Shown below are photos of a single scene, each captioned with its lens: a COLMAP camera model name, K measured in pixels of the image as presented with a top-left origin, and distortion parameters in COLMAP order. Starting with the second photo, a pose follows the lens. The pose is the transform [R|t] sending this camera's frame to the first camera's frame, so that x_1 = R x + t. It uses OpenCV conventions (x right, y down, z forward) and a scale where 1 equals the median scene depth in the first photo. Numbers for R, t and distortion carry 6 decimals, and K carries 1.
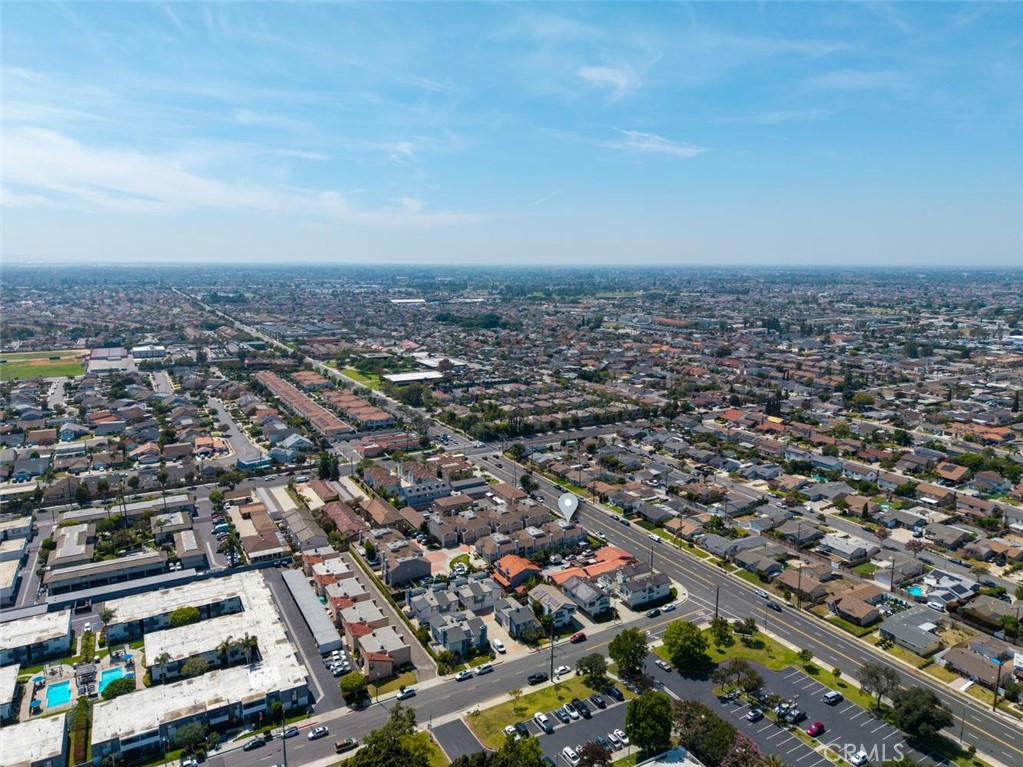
lens RADIAL K [[704.2, 0, 473.3], [0, 704.2, 370.3], [0, 0, 1]] dist [0.031861, -0.035270]
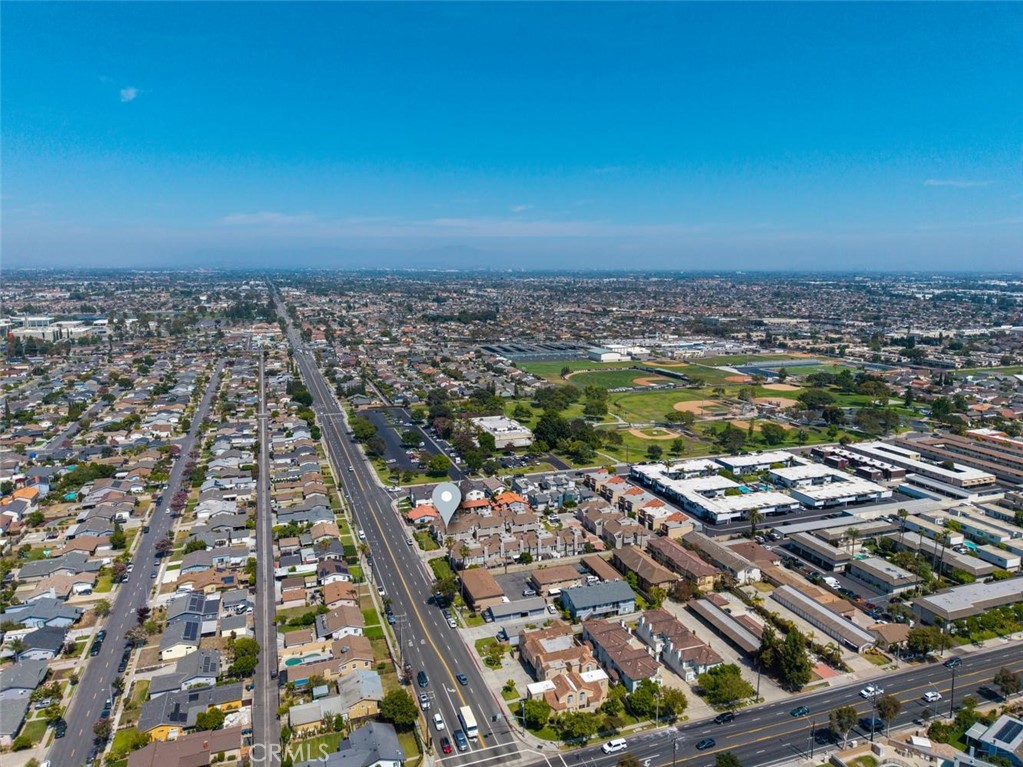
lens RADIAL K [[686.1, 0, 507.1], [0, 686.1, 368.8], [0, 0, 1]] dist [0.016229, -0.009590]
pose [[-0.985532, -0.033309, 0.166185, -0.091839], [0.018912, 0.952765, 0.303118, -0.232567], [-0.168432, 0.301875, -0.938351, 1.455529]]
